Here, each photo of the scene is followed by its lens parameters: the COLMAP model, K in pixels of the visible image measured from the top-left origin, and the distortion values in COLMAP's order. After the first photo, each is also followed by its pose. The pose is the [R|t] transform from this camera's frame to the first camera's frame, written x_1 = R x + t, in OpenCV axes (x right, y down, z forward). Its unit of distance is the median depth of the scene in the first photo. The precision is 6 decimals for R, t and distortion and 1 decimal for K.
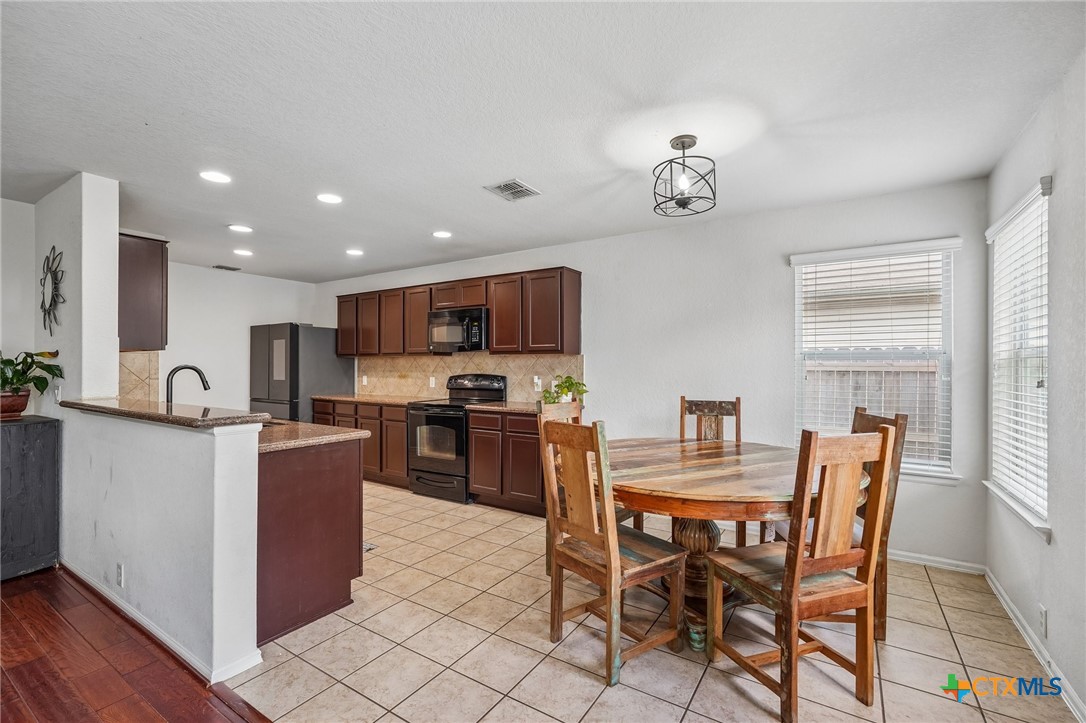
lens RADIAL K [[476.9, 0, 540.3], [0, 476.9, 363.4], [0, 0, 1]] dist [-0.016440, 0.008387]
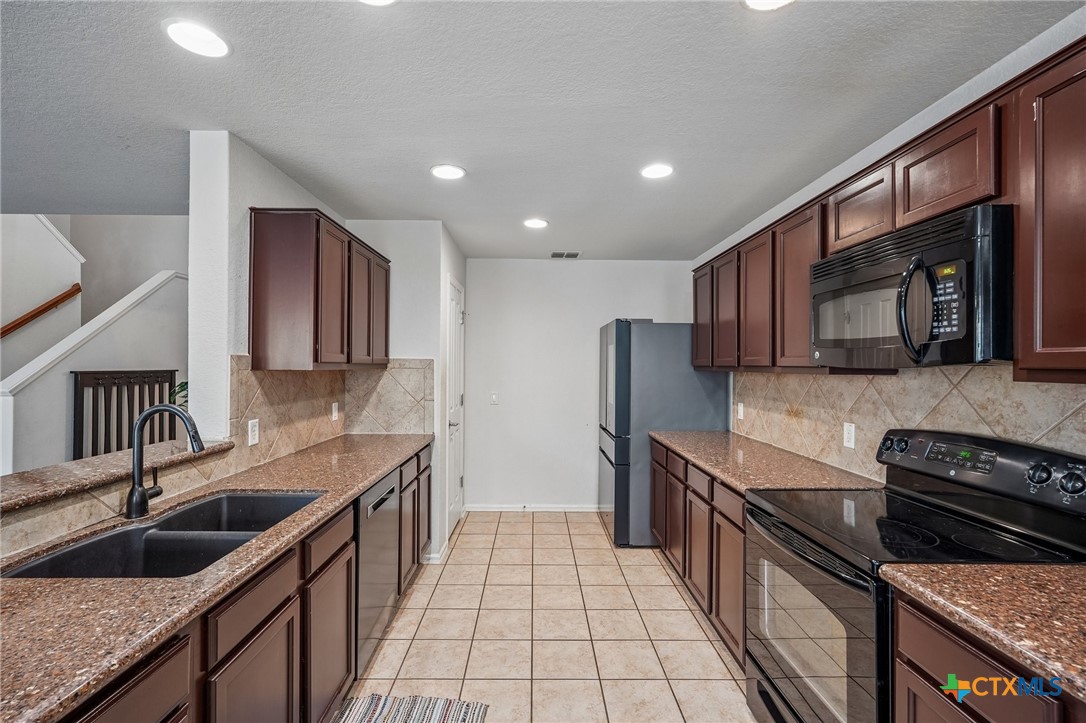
lens RADIAL K [[478.2, 0, 540.0], [0, 478.2, 363.0], [0, 0, 1]] dist [-0.013618, 0.007539]
pose [[0.551064, 0.000425, -0.834463, -0.044435], [-0.002859, 0.999995, -0.001379, -0.038075], [0.834458, 0.003146, 0.551062, 0.891180]]
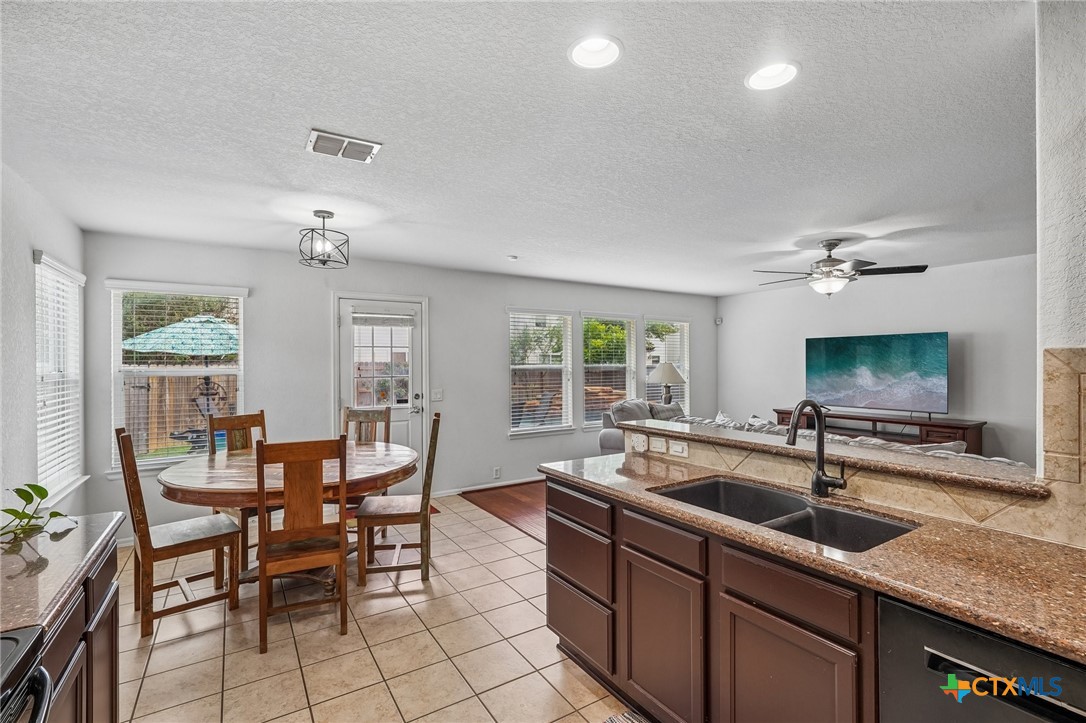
lens RADIAL K [[484.4, 0, 539.0], [0, 484.4, 362.8], [0, 0, 1]] dist [-0.016059, 0.008544]
pose [[-0.906027, 0.003637, 0.423205, -0.589474], [0.002716, 0.999992, -0.002778, -0.037168], [-0.423212, -0.001368, -0.906030, 1.442375]]
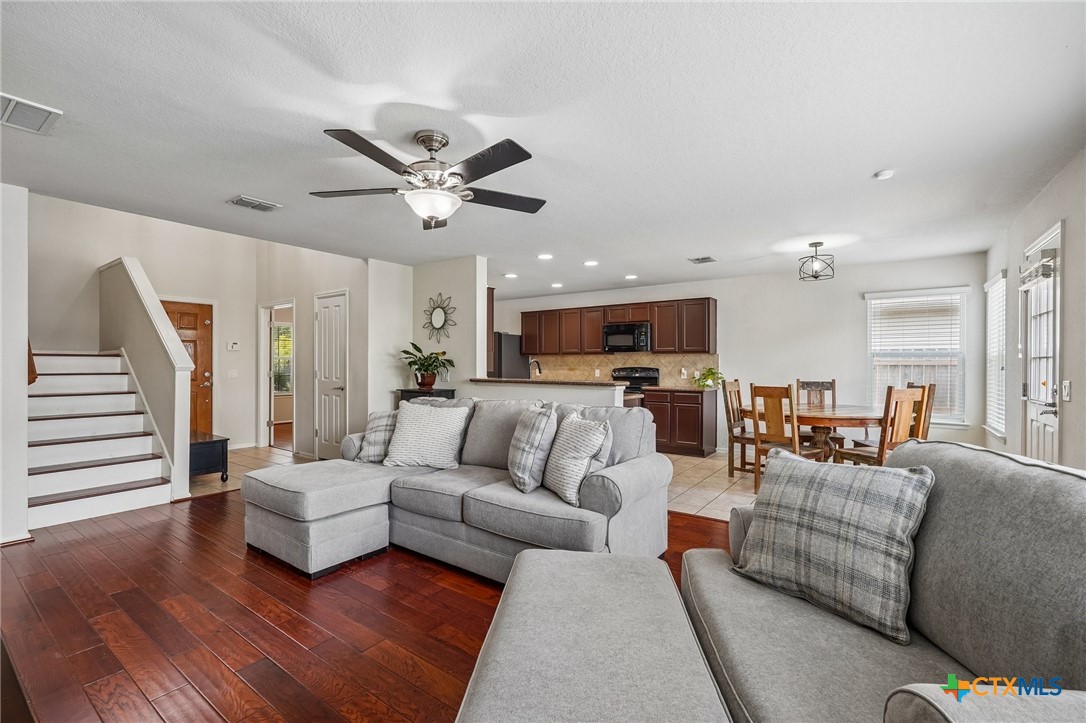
lens RADIAL K [[476.9, 0, 540.3], [0, 476.9, 363.4], [0, 0, 1]] dist [-0.016440, 0.008387]
pose [[0.998501, 0.001090, -0.054726, -0.527826], [-0.000965, 0.999997, 0.002310, 0.011898], [0.054728, -0.002253, 0.998499, -0.732998]]
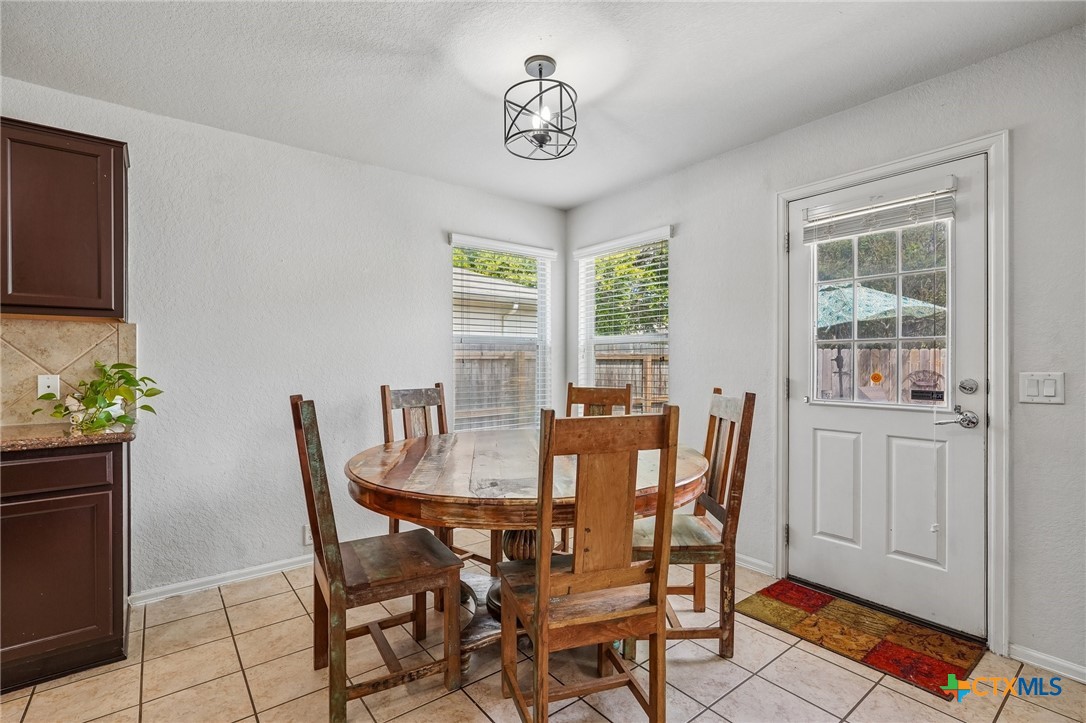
lens RADIAL K [[498.9, 0, 540.1], [0, 498.9, 365.2], [0, 0, 1]] dist [-0.004670, -0.000506]
pose [[0.327302, -0.006215, 0.944899, -0.374958], [-0.000358, 0.999977, 0.006701, 0.032421], [-0.944920, -0.002532, 0.327292, 0.532174]]
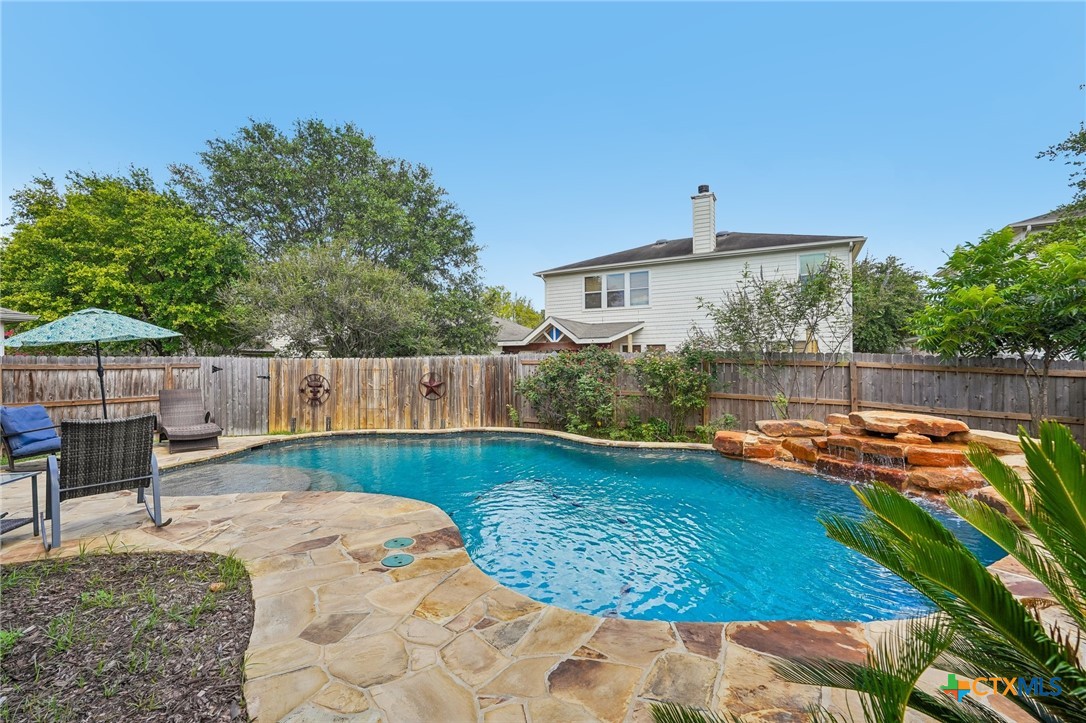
lens RADIAL K [[476.9, 0, 540.3], [0, 476.9, 363.4], [0, 0, 1]] dist [-0.016440, 0.008387]
pose [[-0.068939, -0.000474, 0.997621, -0.643947], [0.004280, 0.999991, 0.000771, 0.004524], [-0.997612, 0.004323, -0.068937, -1.832508]]
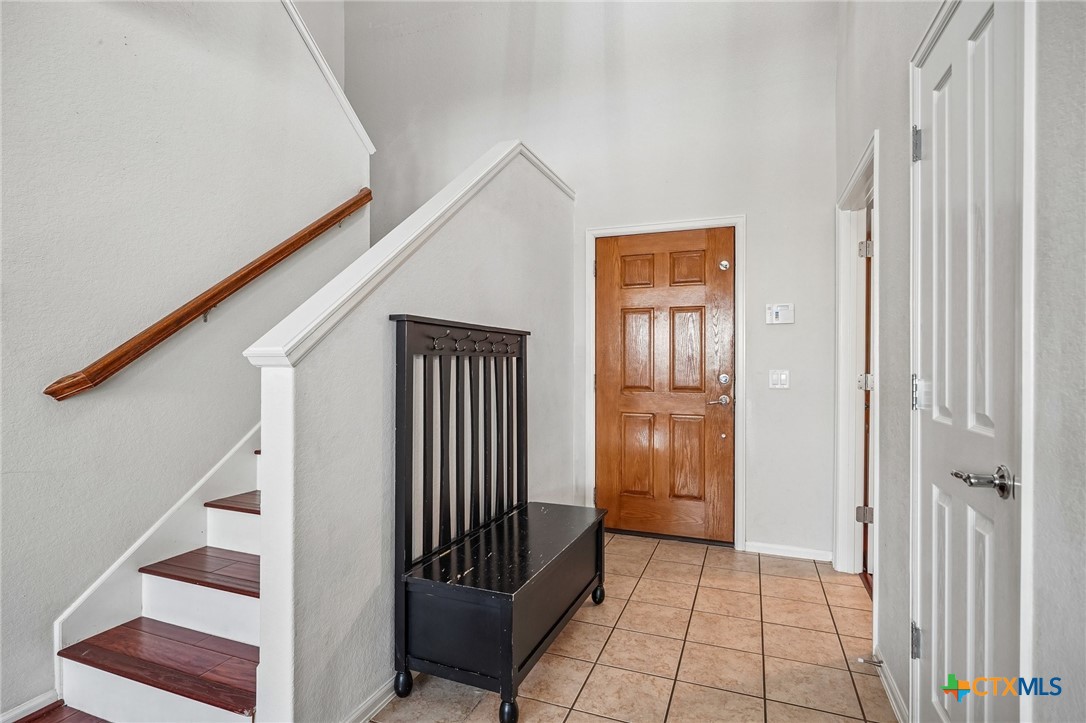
lens RADIAL K [[540.4, 0, 543.0], [0, 540.4, 361.5], [0, 0, 1]] dist [0.001217, 0.000170]
pose [[0.203553, -0.001319, -0.979063, -1.073173], [-0.001003, 0.999998, -0.001556, 0.033286], [0.979063, 0.001299, 0.203552, 0.612886]]
